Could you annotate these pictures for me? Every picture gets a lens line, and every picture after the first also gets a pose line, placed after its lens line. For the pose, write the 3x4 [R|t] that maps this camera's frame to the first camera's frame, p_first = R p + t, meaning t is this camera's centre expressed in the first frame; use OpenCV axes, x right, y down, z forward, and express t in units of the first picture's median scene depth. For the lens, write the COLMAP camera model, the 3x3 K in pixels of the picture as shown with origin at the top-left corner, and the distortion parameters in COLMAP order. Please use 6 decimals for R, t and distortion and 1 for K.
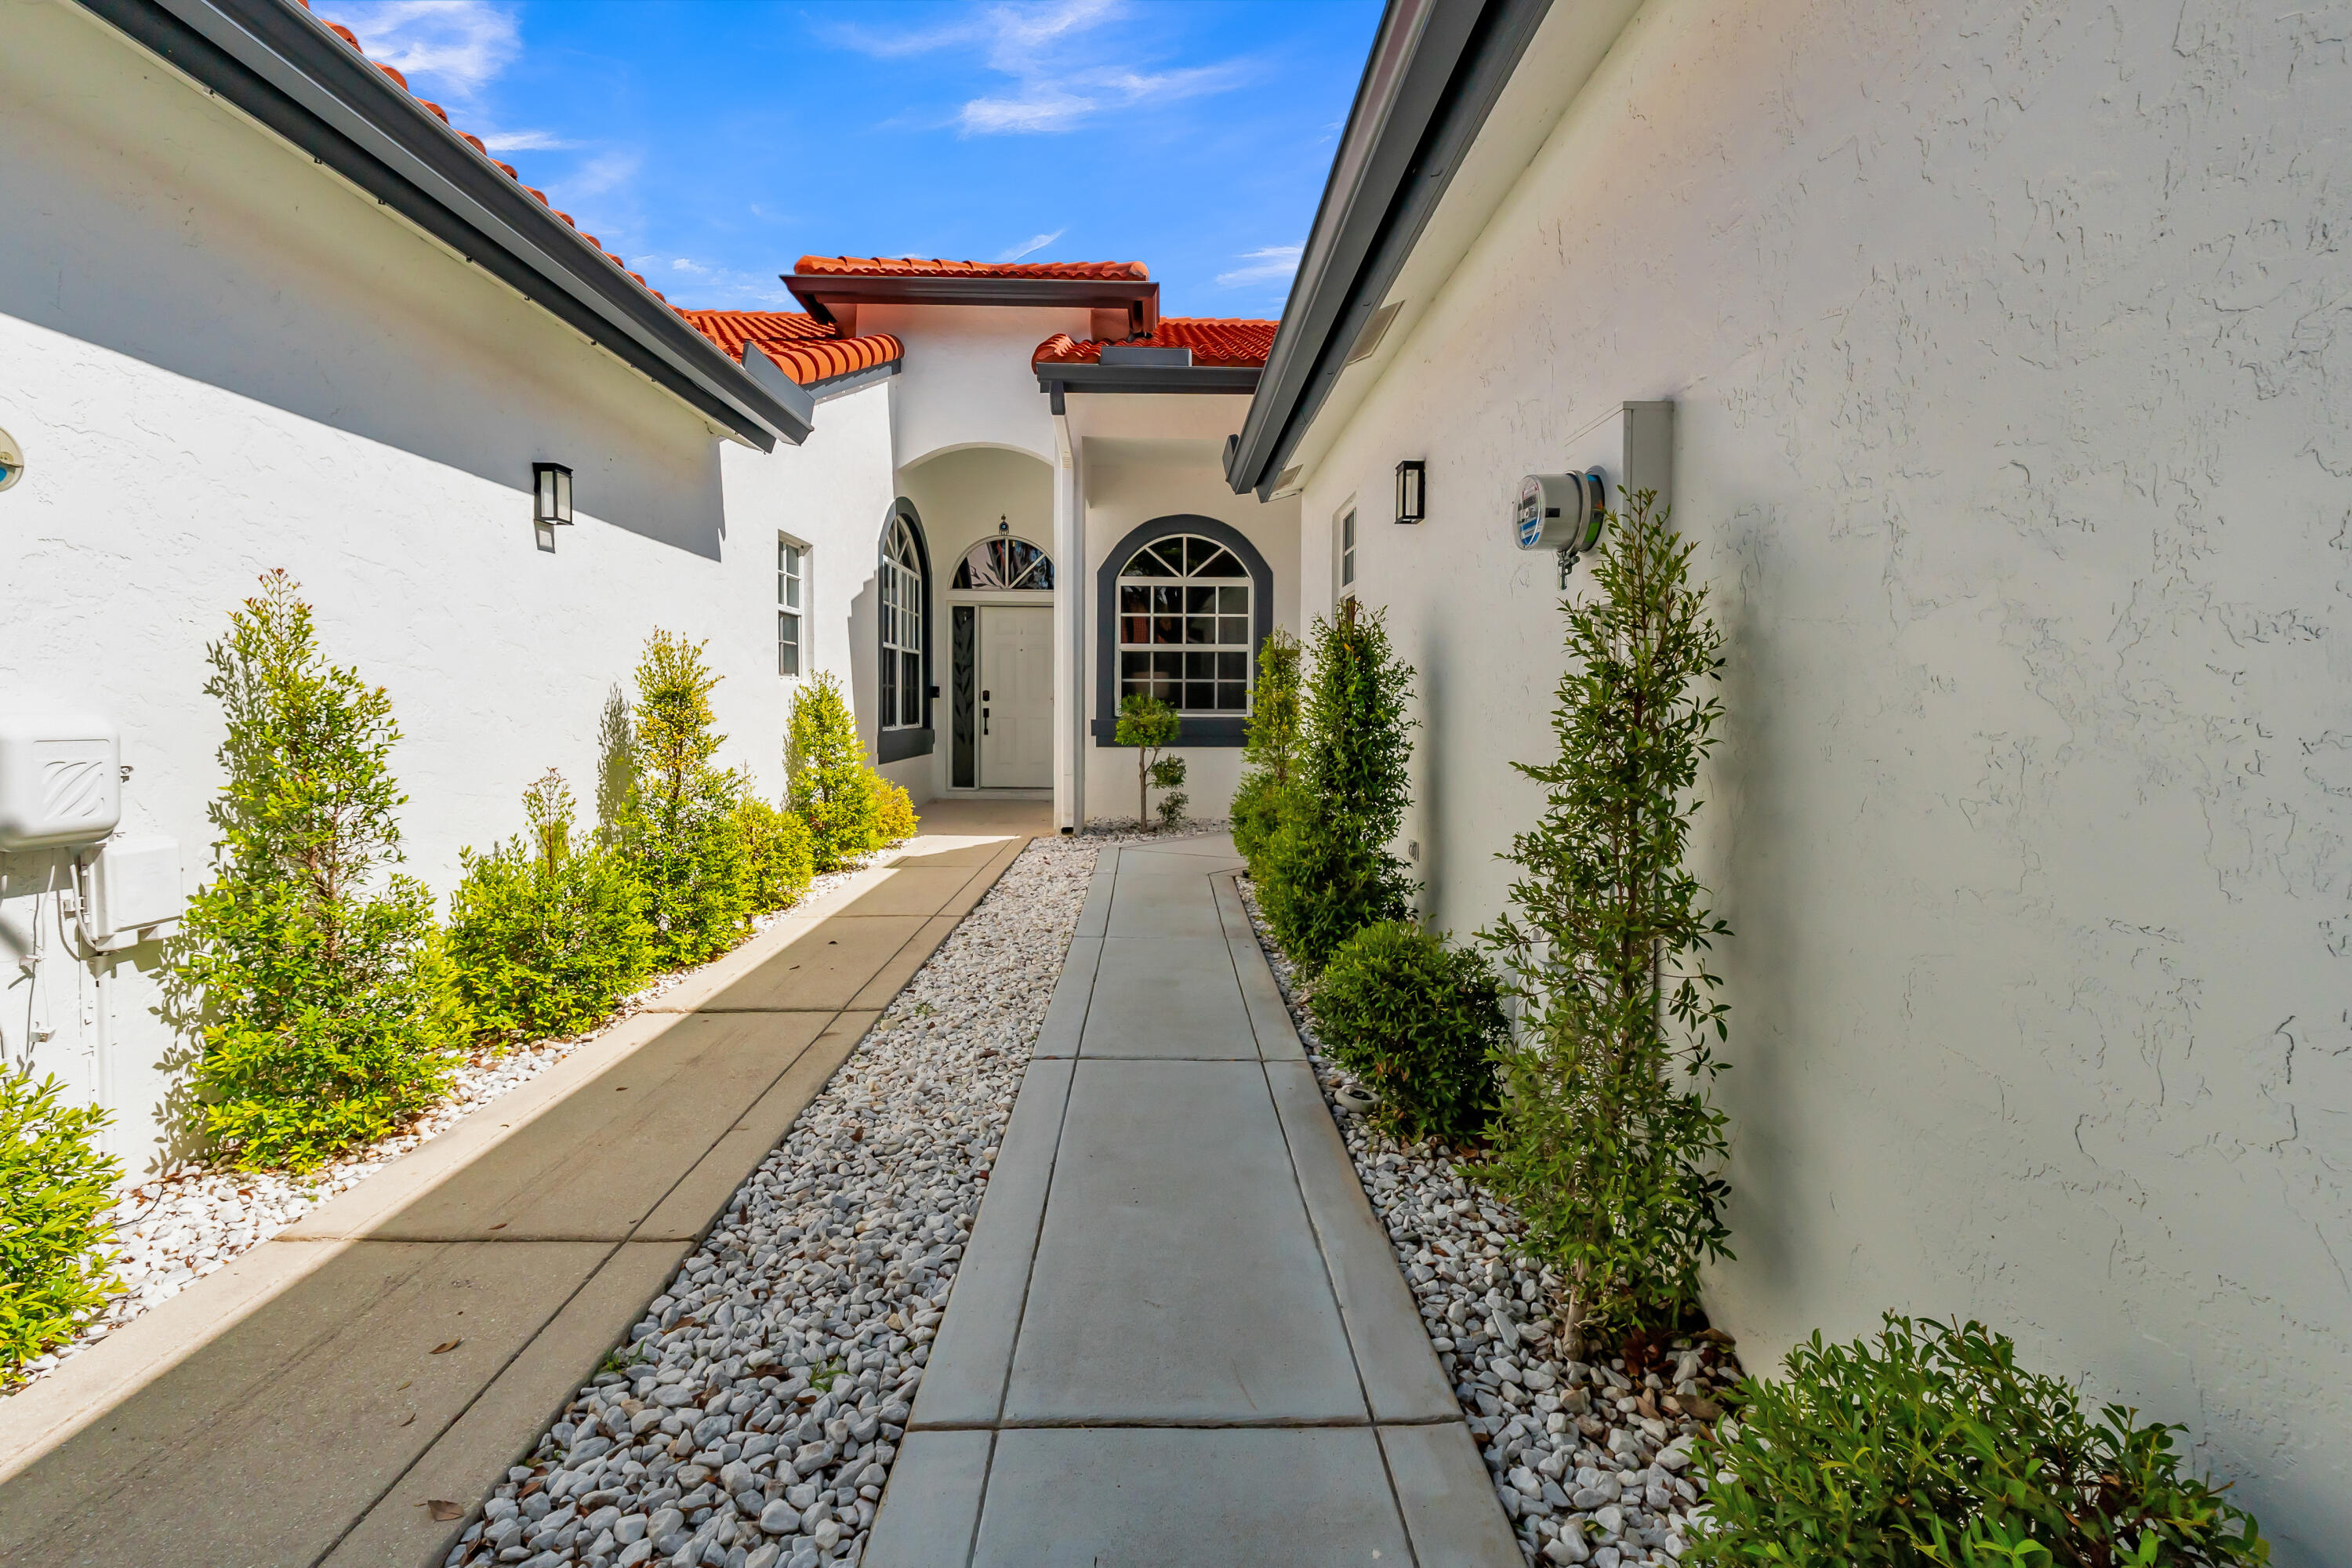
lens RADIAL K [[1012.3, 0, 1176.0], [0, 1012.3, 784.0], [0, 0, 1]] dist [0.000688, 0.000003]
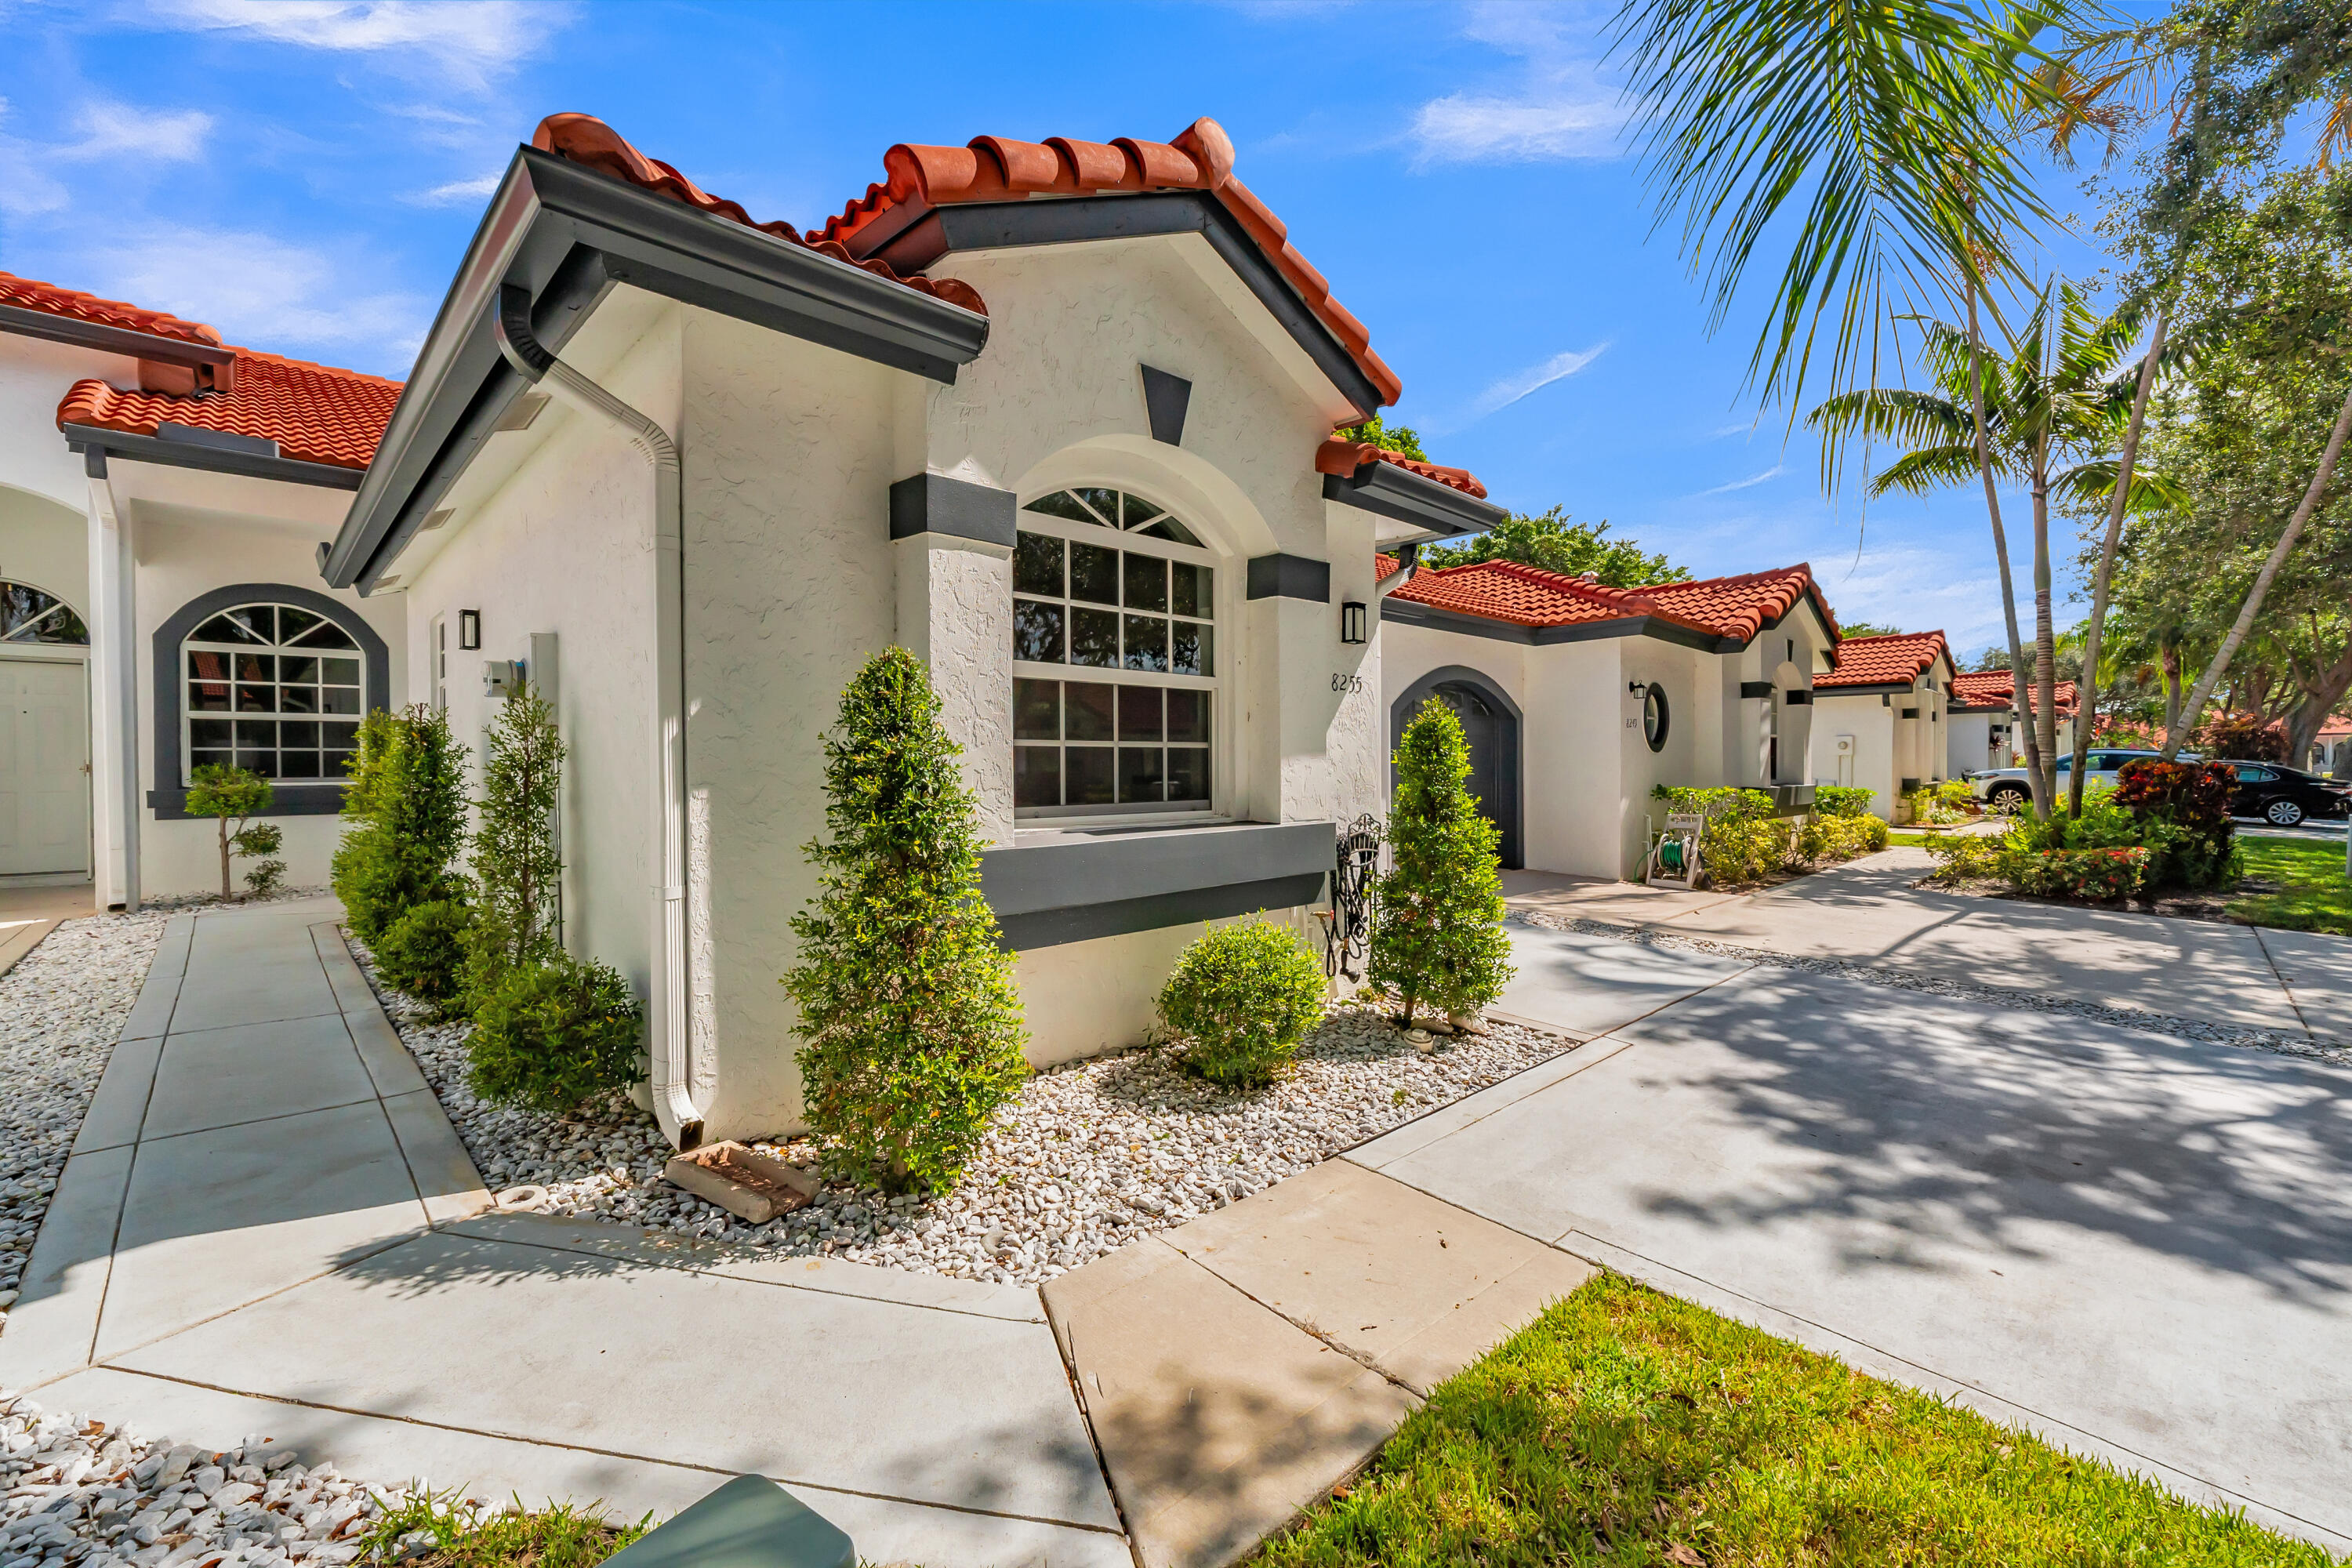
lens RADIAL K [[984.8, 0, 1176.0], [0, 984.8, 784.0], [0, 0, 1]] dist [-0.009812, 0.000186]
pose [[0.736431, -0.020004, 0.676216, 0.008502], [0.061522, 0.997401, -0.037494, 0.024348], [-0.673709, 0.069214, 0.735748, -0.330594]]
